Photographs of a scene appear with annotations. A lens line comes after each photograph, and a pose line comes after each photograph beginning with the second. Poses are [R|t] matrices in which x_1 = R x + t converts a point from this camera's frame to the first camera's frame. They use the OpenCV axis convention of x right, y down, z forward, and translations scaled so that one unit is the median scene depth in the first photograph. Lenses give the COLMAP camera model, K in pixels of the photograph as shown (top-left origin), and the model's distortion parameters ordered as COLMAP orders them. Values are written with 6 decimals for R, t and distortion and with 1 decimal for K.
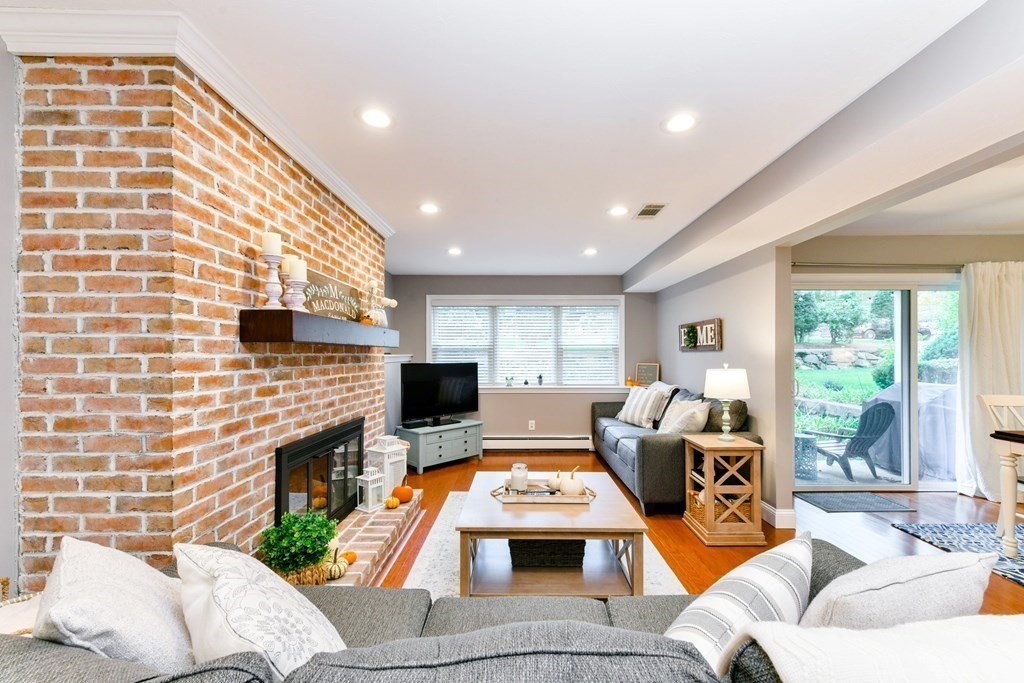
lens RADIAL K [[404.5, 0, 516.3], [0, 404.5, 353.5], [0, 0, 1]] dist [0.008020, 0.000390]
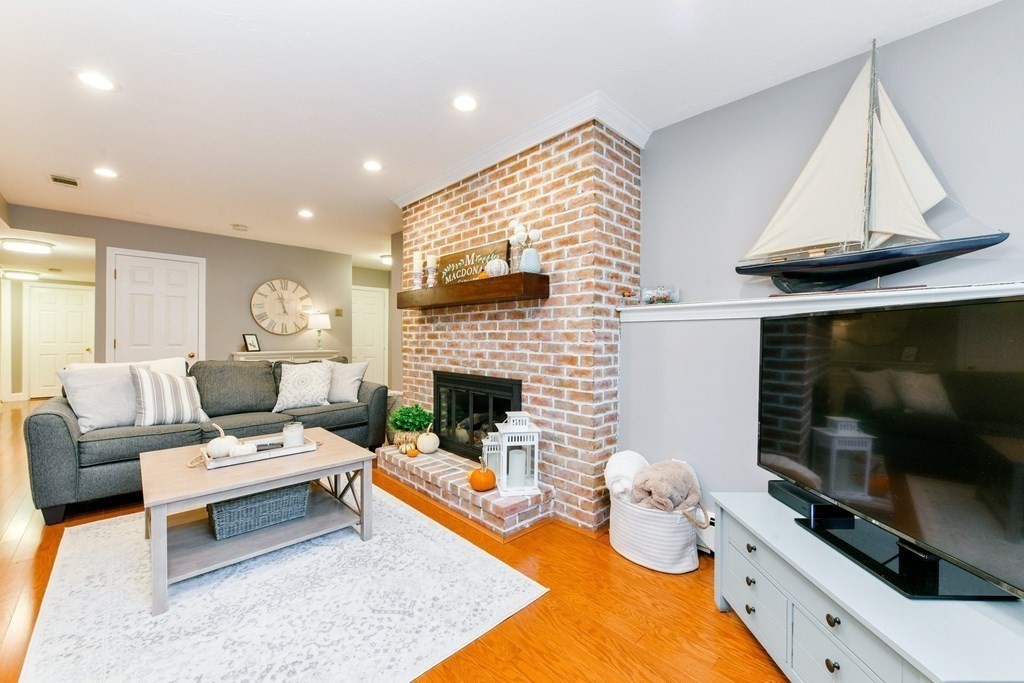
lens RADIAL K [[403.0, 0, 526.2], [0, 403.0, 340.6], [0, 0, 1]] dist [0.001527, 0.000203]
pose [[-0.705511, 0.000520, -0.708699, 0.374731], [-0.002250, 0.999993, 0.002973, 0.112012], [0.708696, 0.003692, -0.705504, 2.686848]]
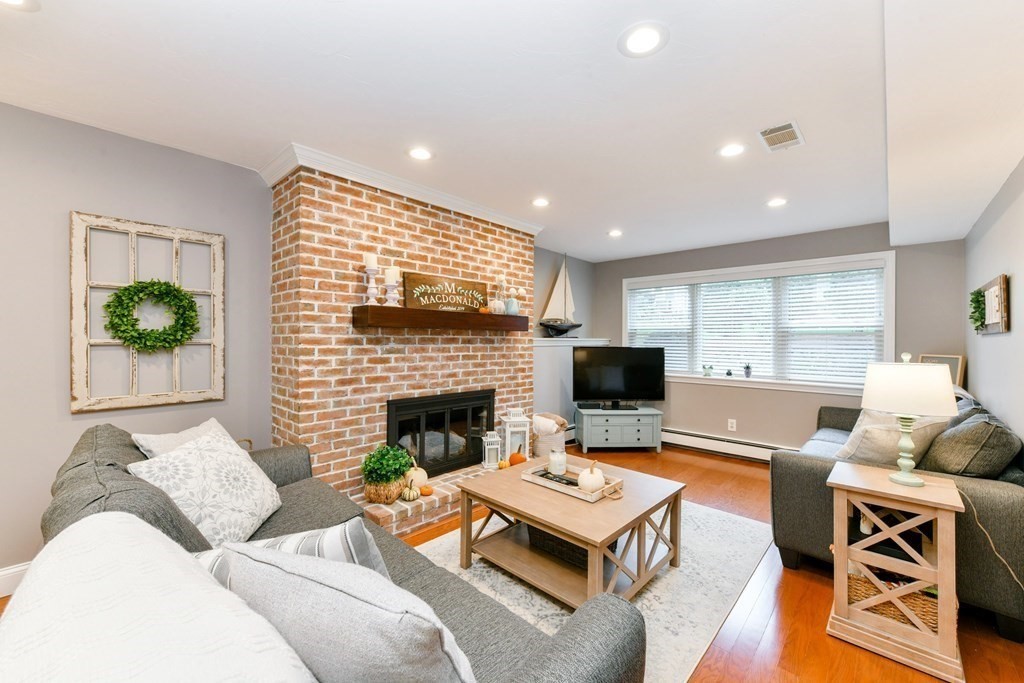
lens RADIAL K [[399.0, 0, 512.0], [0, 399.0, 341.5], [0, 0, 1]] dist [0.002623, 0.000323]
pose [[0.728549, 0.009264, -0.684931, 0.780229], [-0.006178, 0.999957, 0.006953, 0.010805], [0.684965, -0.000835, 0.728575, 0.285059]]
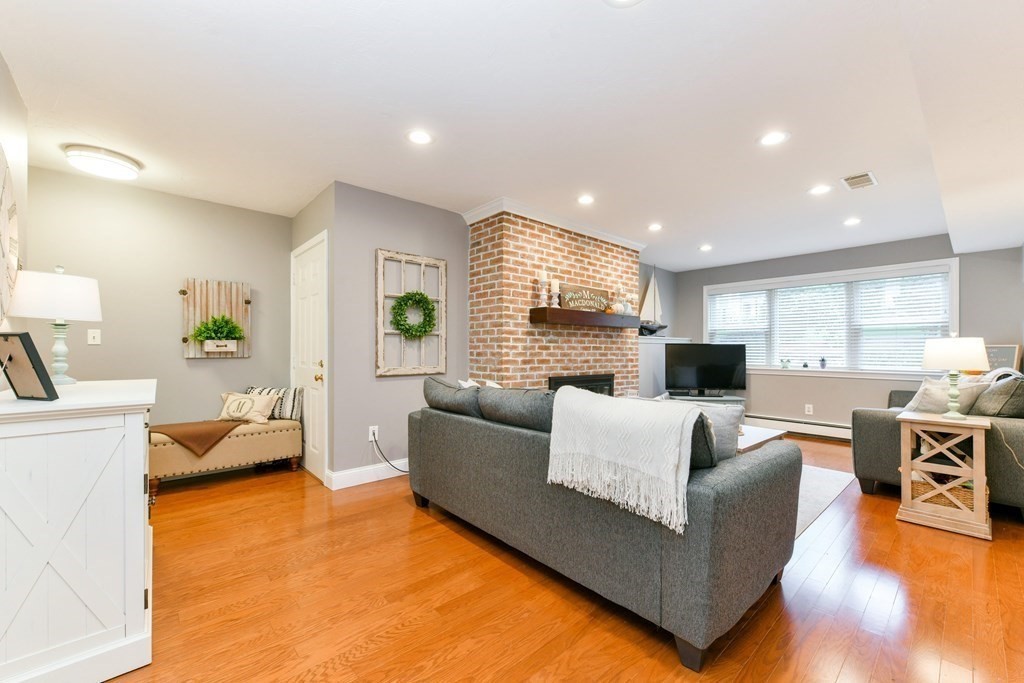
lens RADIAL K [[404.5, 0, 516.3], [0, 404.5, 353.5], [0, 0, 1]] dist [0.008020, 0.000390]
pose [[0.666992, 0.007102, -0.745031, 0.857188], [-0.001438, 0.999965, 0.008245, 0.111423], [0.745063, -0.004428, 0.666979, -0.490665]]
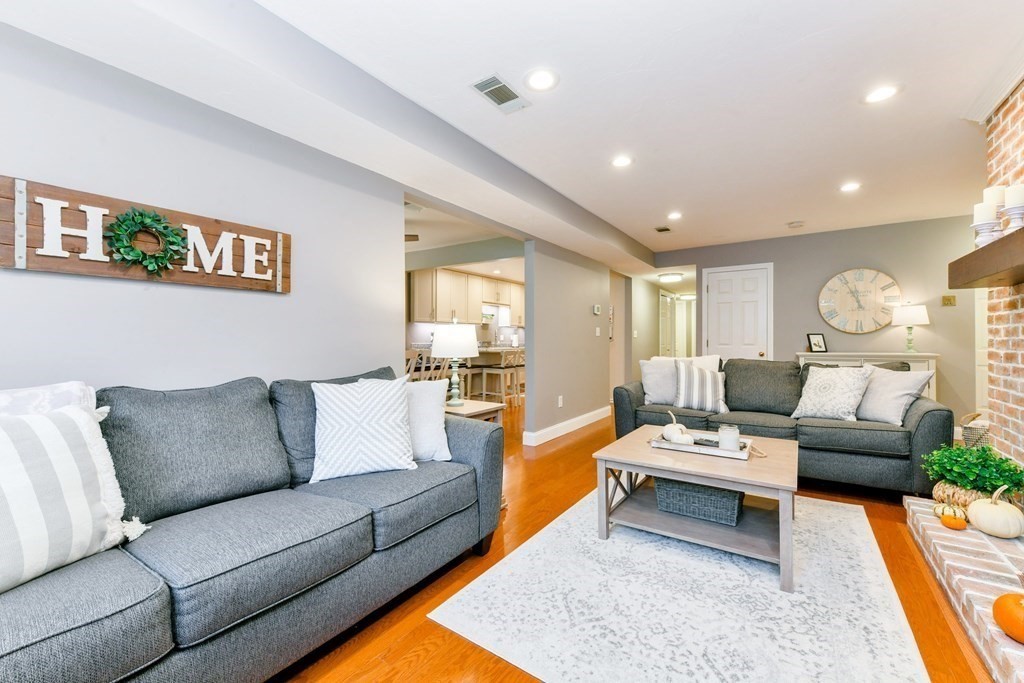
lens RADIAL K [[411.0, 0, 519.0], [0, 411.0, 342.1], [0, 0, 1]] dist [0.000715, -0.000021]
pose [[-0.829046, 0.001945, 0.559177, -0.152142], [0.004255, 0.999987, 0.002829, 0.118278], [-0.559164, 0.004725, -0.829044, 2.658214]]
